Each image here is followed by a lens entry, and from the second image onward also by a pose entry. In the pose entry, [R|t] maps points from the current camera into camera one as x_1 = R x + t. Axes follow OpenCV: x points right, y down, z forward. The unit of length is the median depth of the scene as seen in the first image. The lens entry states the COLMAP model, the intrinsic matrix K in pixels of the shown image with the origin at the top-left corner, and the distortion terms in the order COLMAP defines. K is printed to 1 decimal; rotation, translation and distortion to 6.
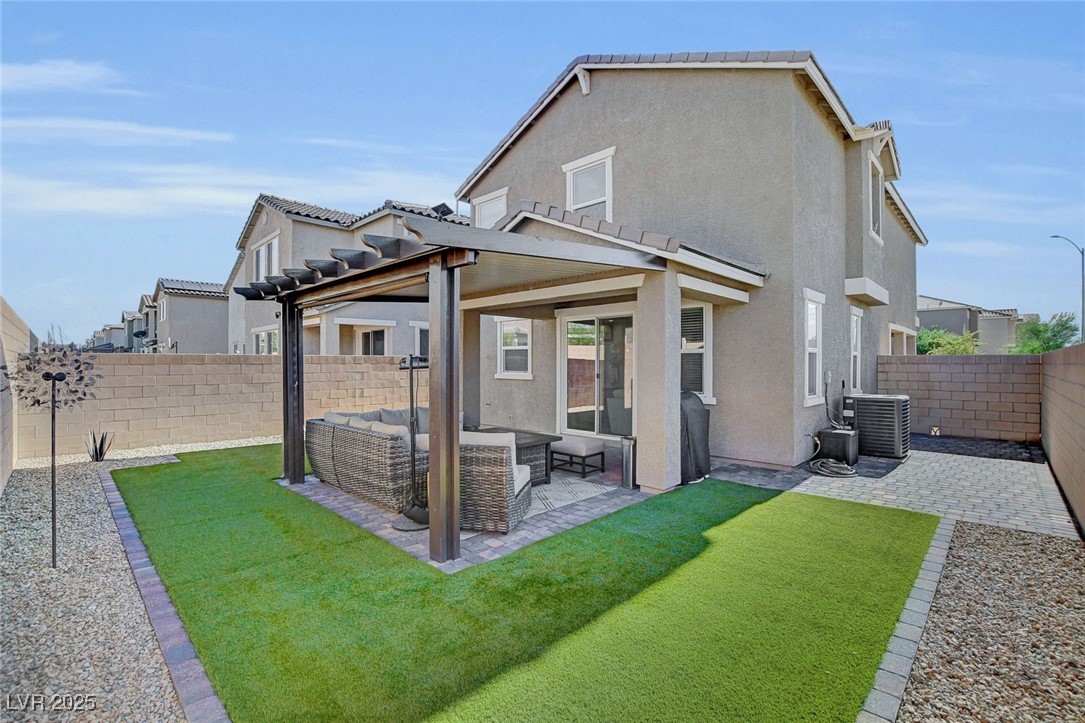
lens RADIAL K [[485.4, 0, 542.5], [0, 485.4, 361.4], [0, 0, 1]] dist [0.000658, 0.000613]
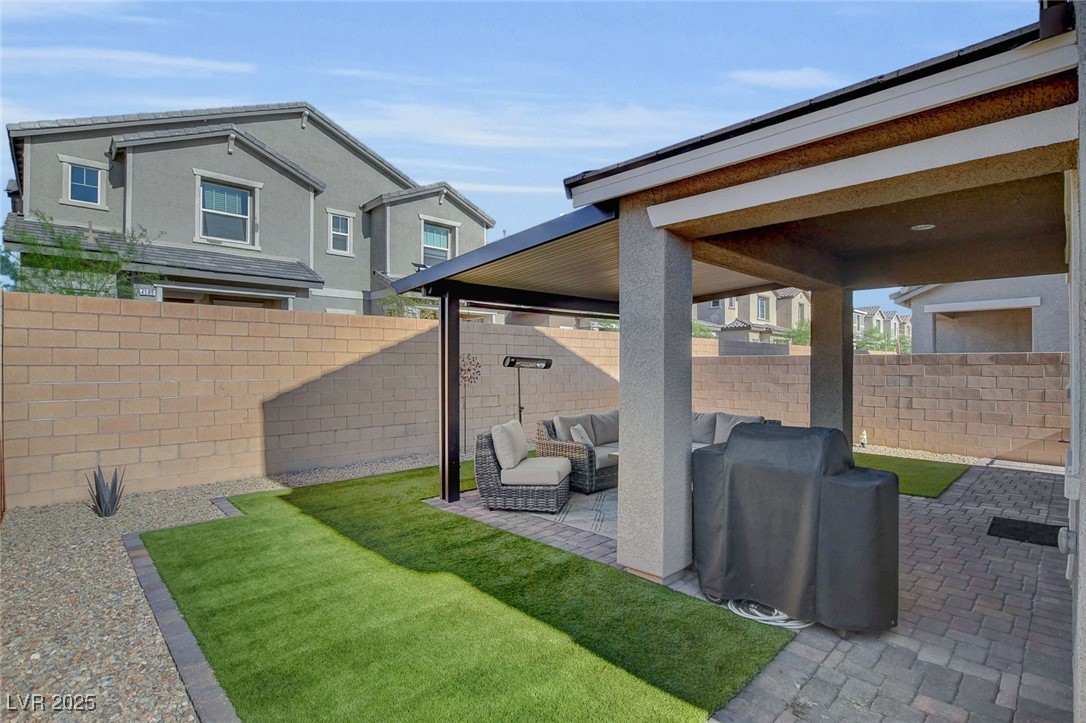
lens RADIAL K [[522.1, 0, 549.4], [0, 522.1, 362.4], [0, 0, 1]] dist [-0.029855, 0.001343]
pose [[-0.026401, -0.004140, -0.999643, 1.010256], [0.004270, 0.999982, -0.004254, 0.005061], [0.999642, -0.004381, -0.026383, 1.009112]]
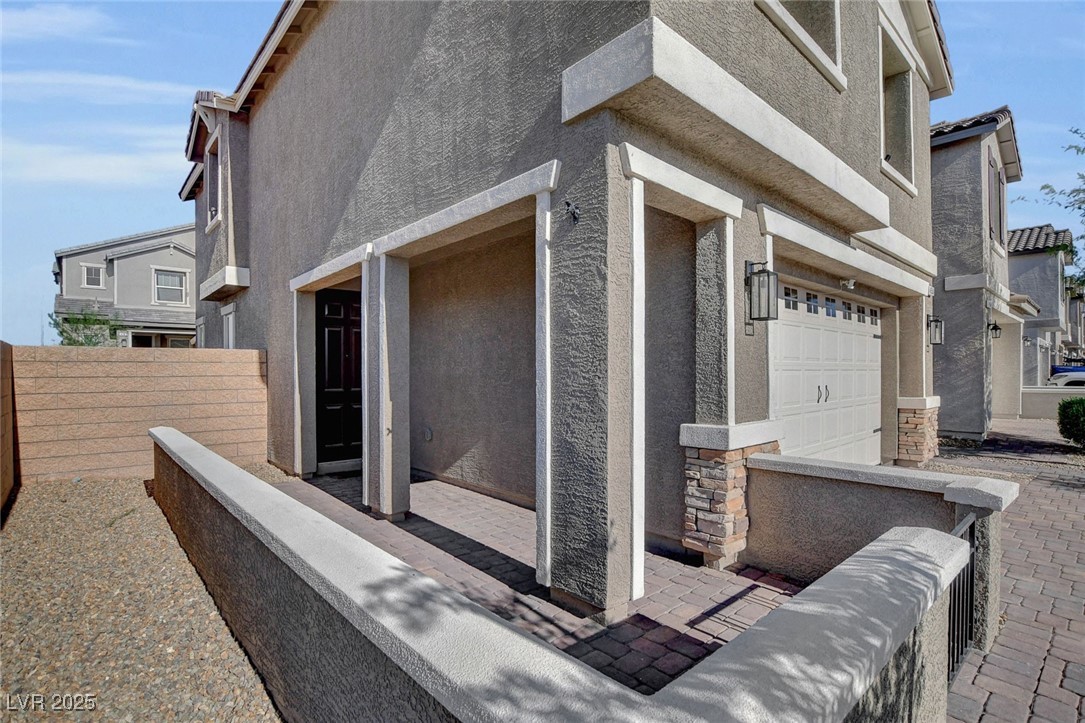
lens RADIAL K [[521.7, 0, 539.3], [0, 521.7, 368.1], [0, 0, 1]] dist [-0.029855, 0.001343]
pose [[-0.072615, 0.000237, -0.997360, 1.824143], [0.006916, 0.999976, -0.000265, 0.001499], [0.997336, -0.006917, -0.072615, 1.876506]]
